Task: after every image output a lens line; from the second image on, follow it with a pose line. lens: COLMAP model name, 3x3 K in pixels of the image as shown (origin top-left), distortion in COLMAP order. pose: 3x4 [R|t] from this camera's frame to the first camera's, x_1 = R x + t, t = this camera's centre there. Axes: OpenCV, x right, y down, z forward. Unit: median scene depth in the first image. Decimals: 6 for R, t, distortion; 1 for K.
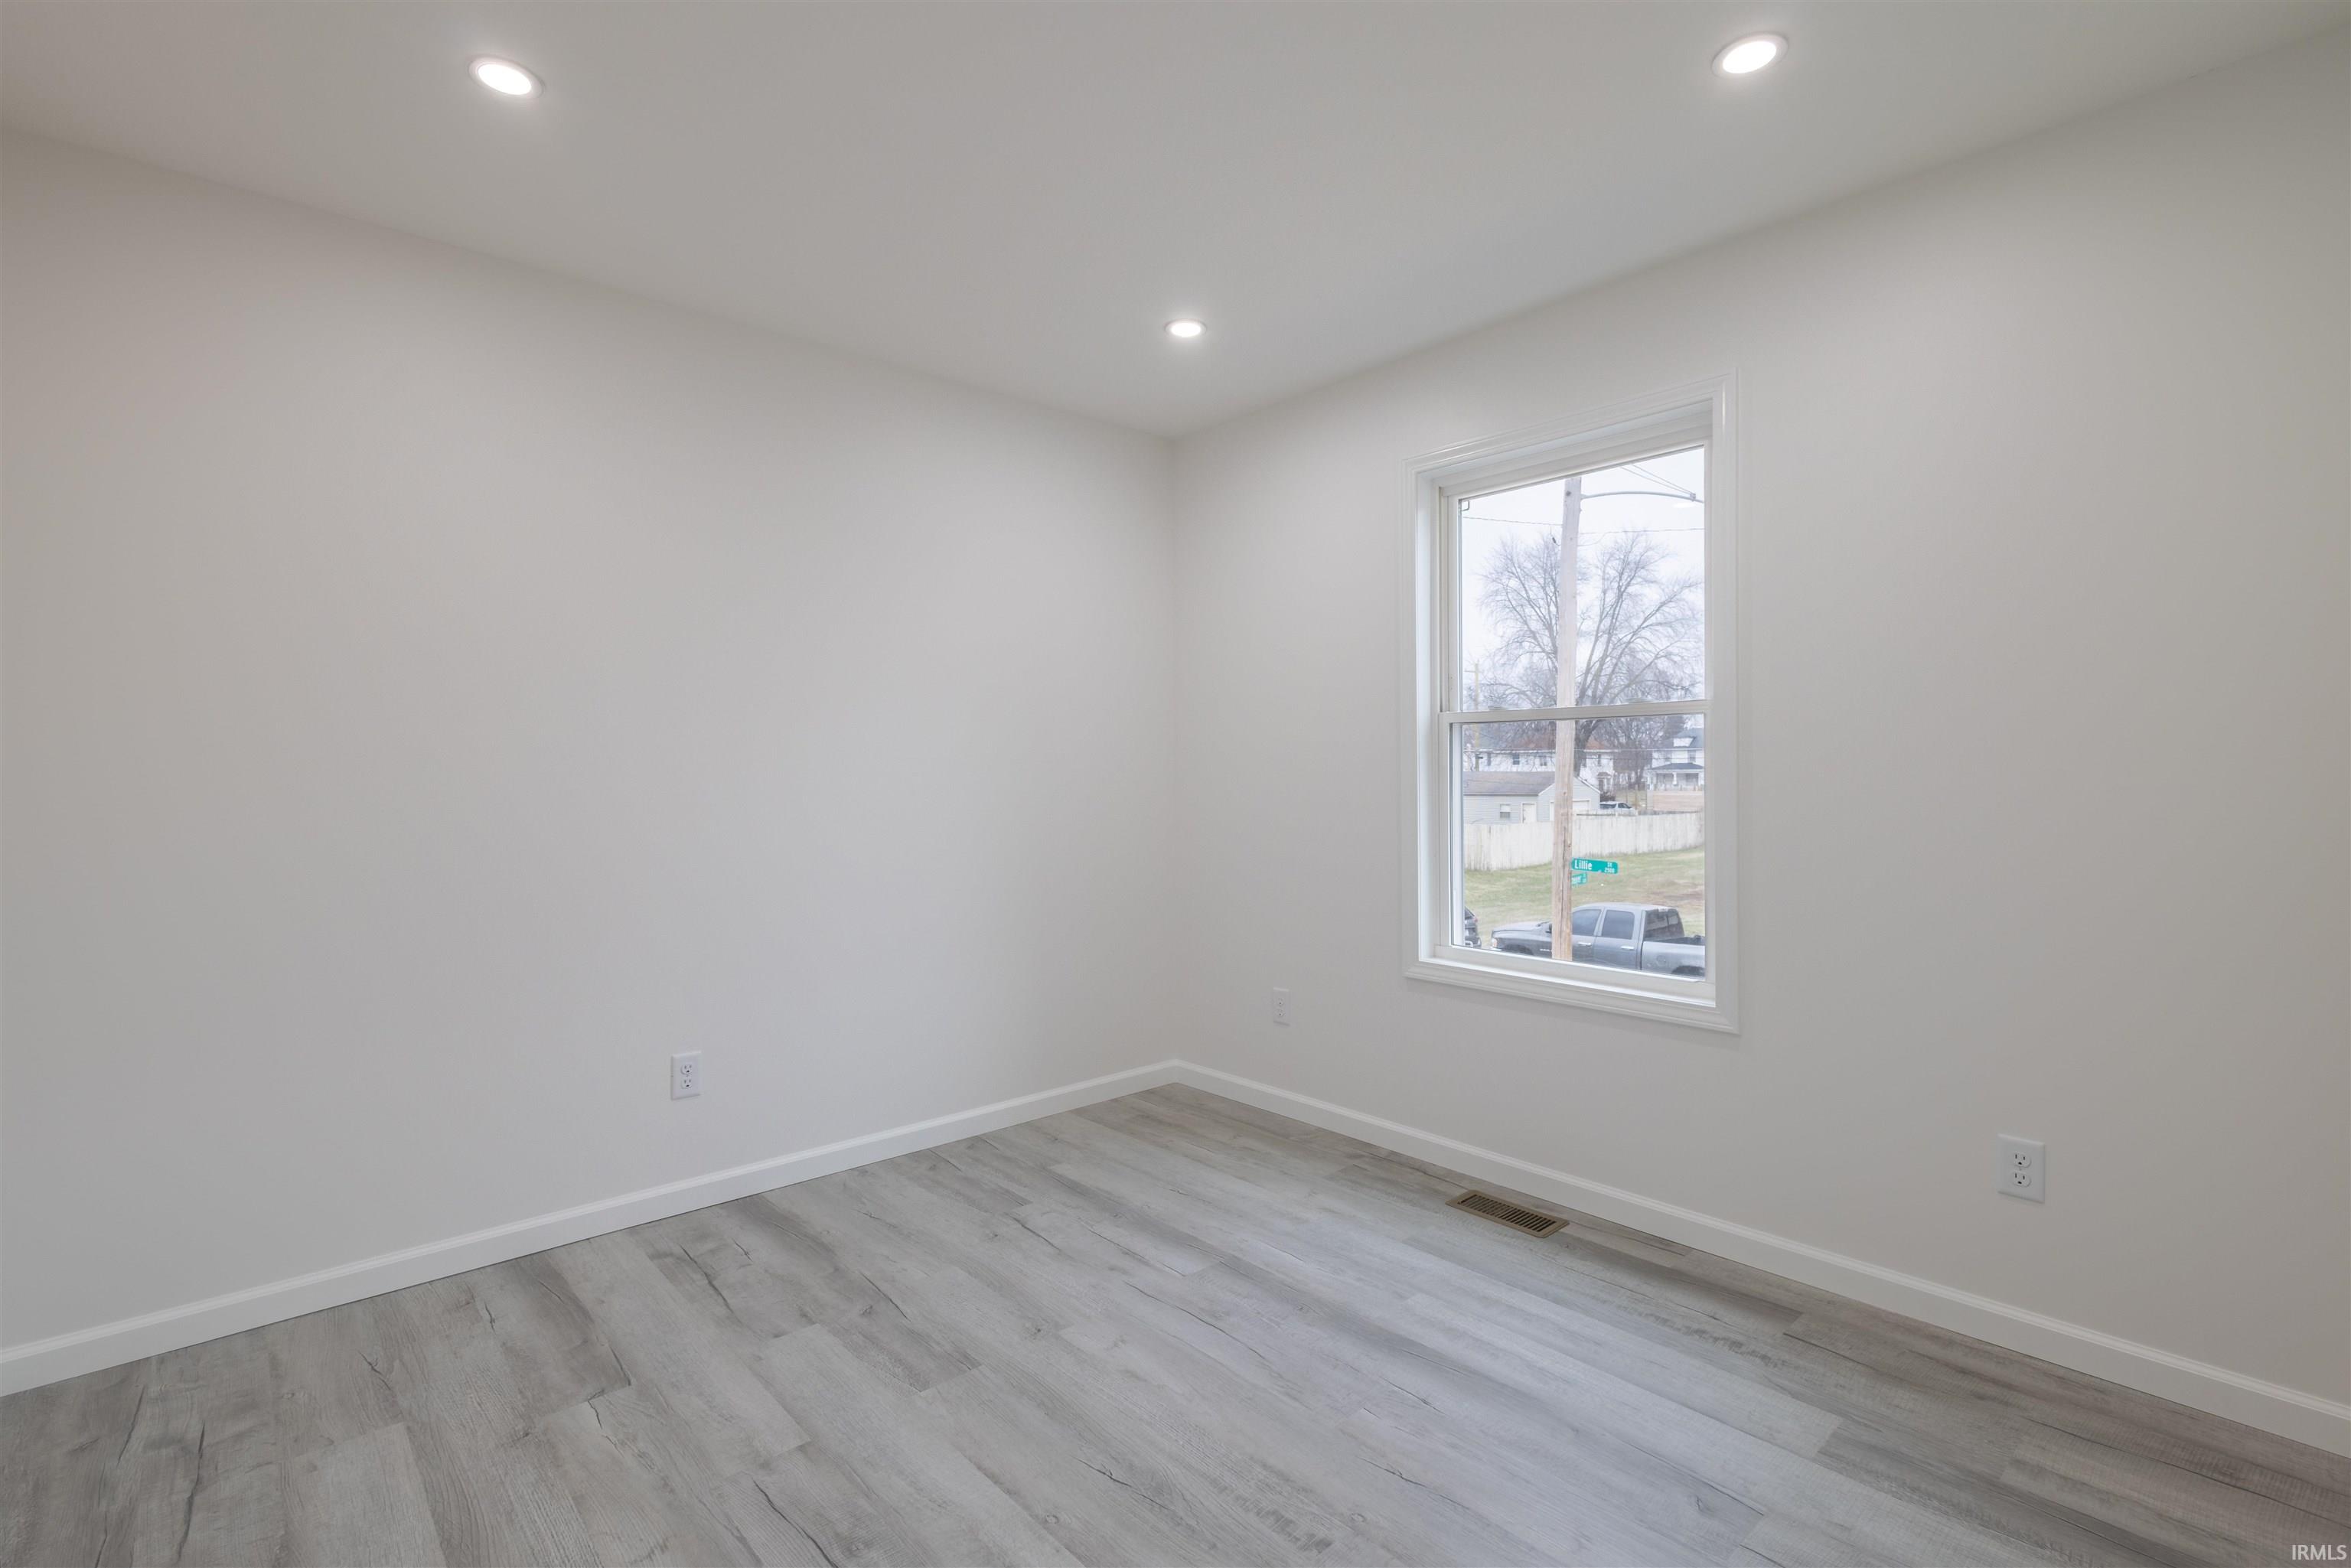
lens RADIAL K [[1079.7, 0, 1183.6], [0, 1079.7, 767.6], [0, 0, 1]] dist [0.011989, -0.005998]
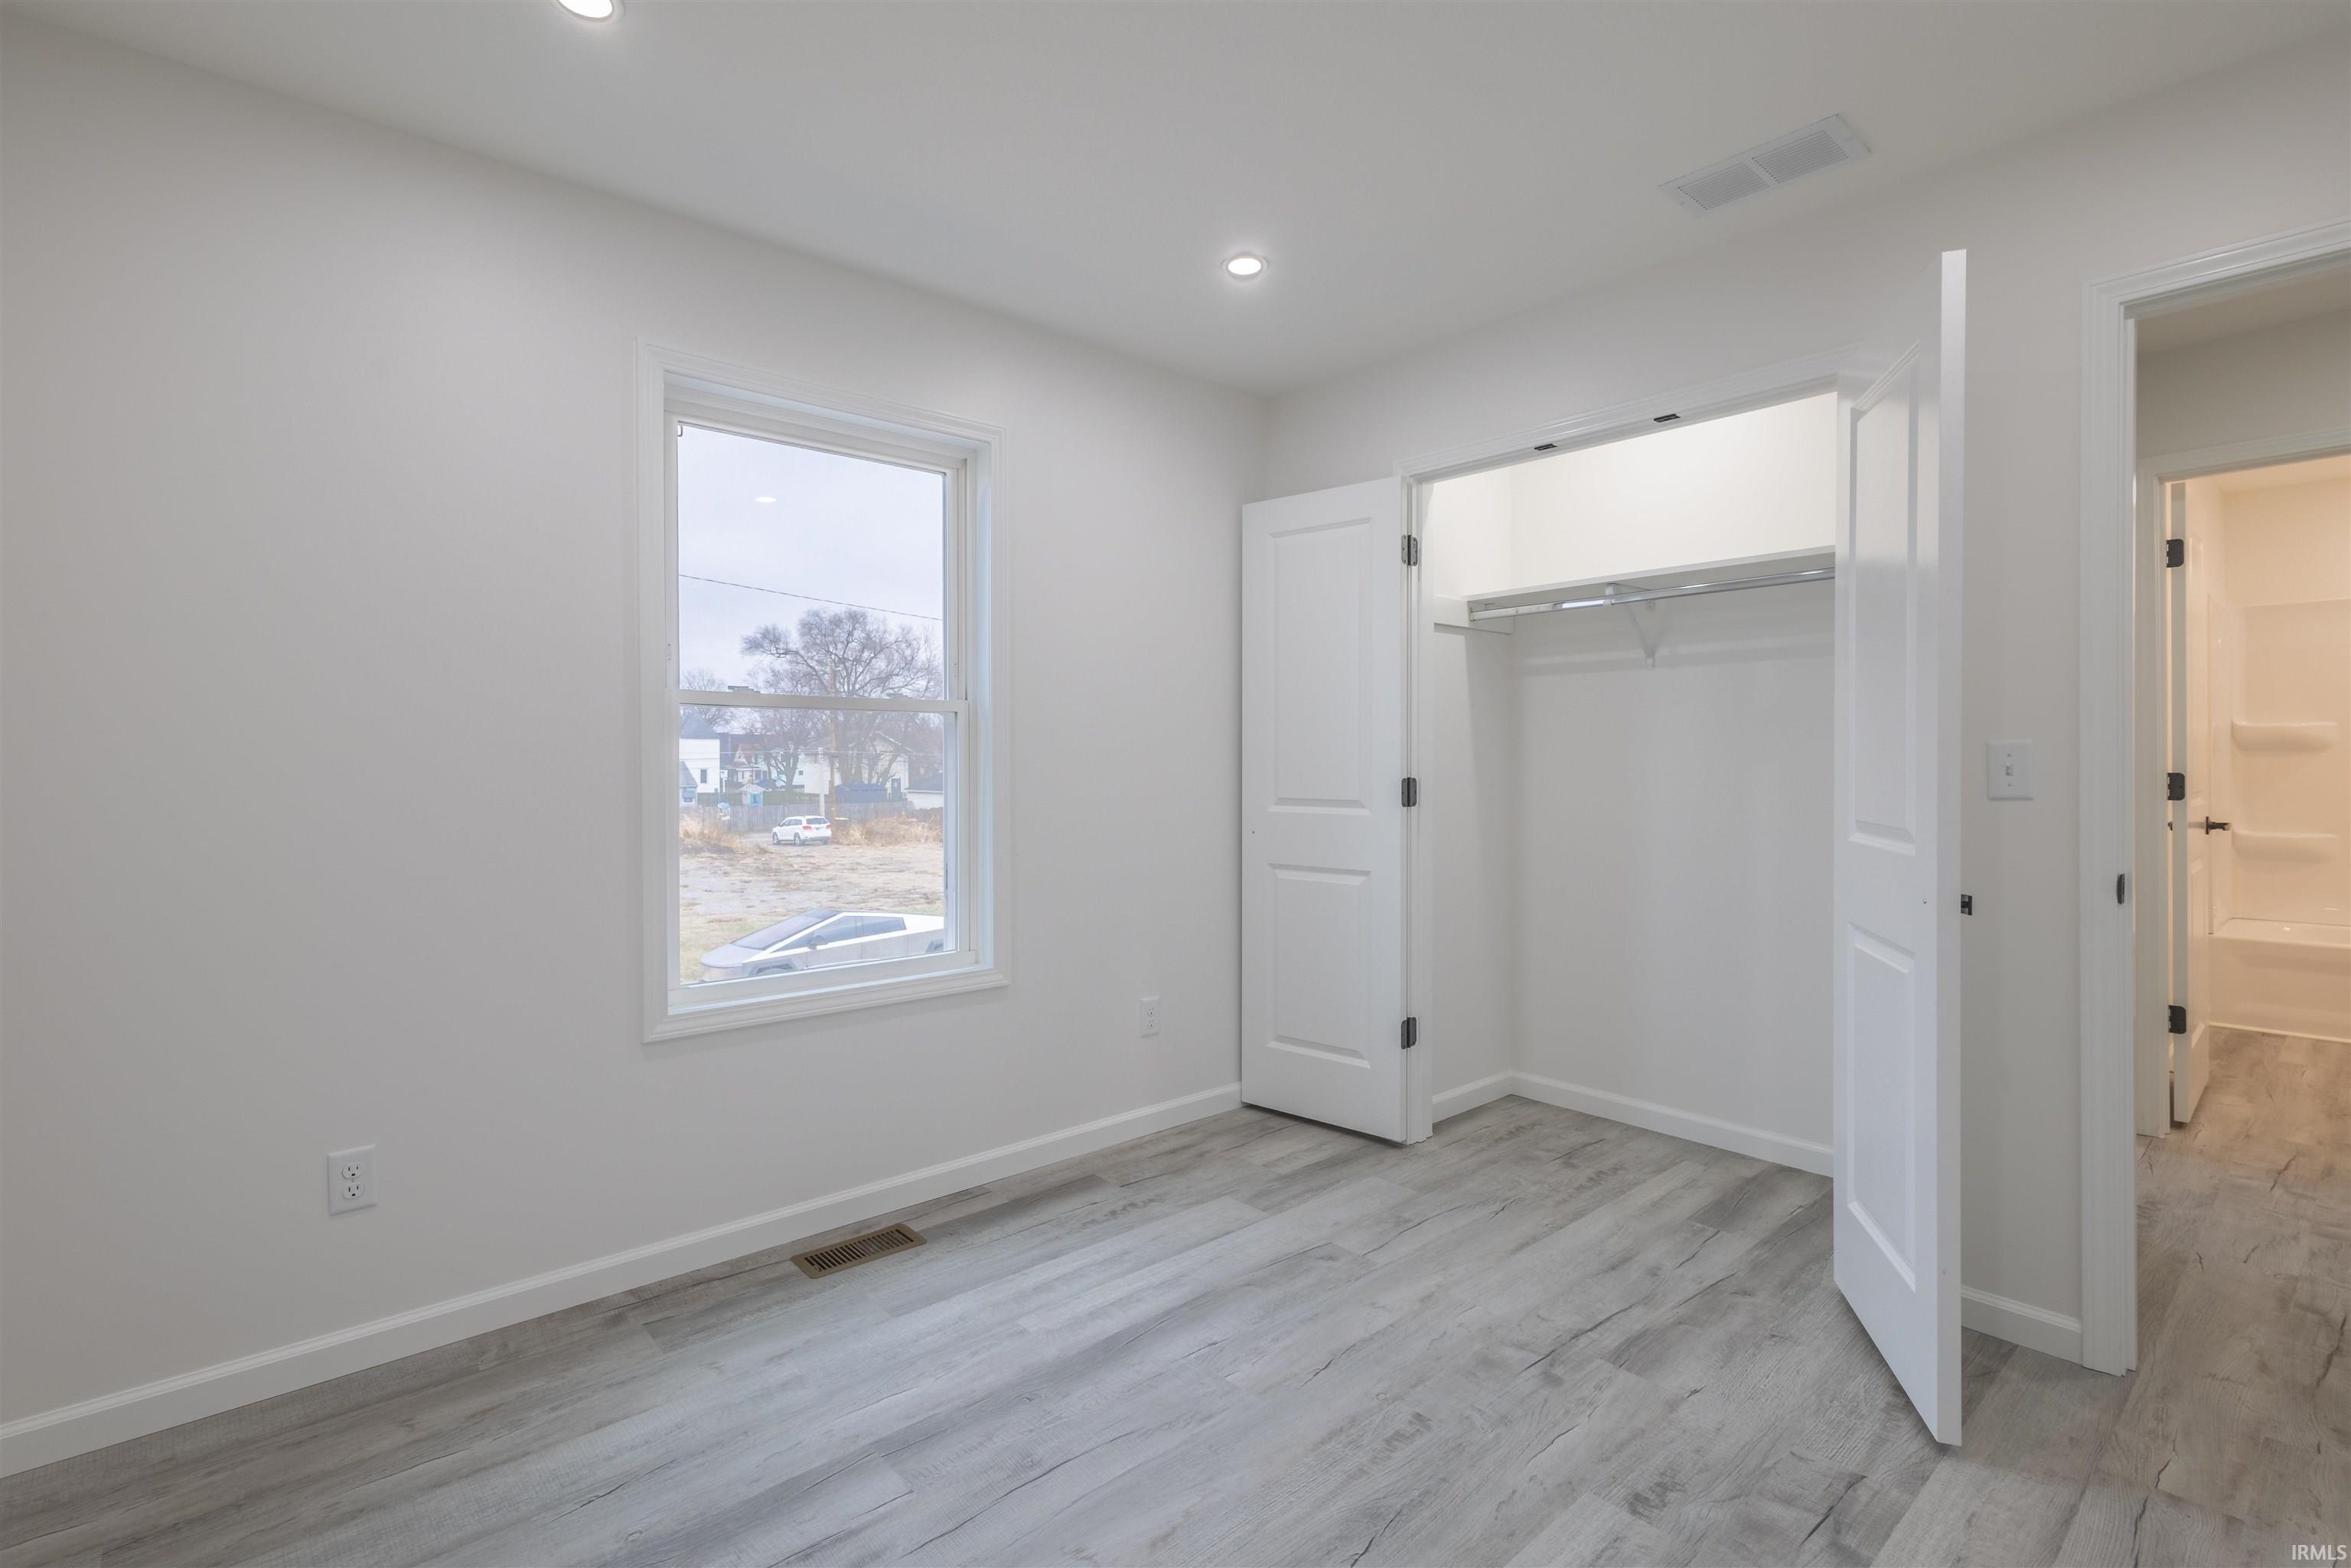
lens RADIAL K [[1078.2, 0, 1176.2], [0, 1078.2, 770.1], [0, 0, 1]] dist [0.004432, -0.000187]
pose [[0.007375, 0.003977, 0.999965, -0.687461], [0.004201, 0.999983, -0.004008, 0.018374], [-0.999964, 0.004230, 0.007358, 0.833065]]
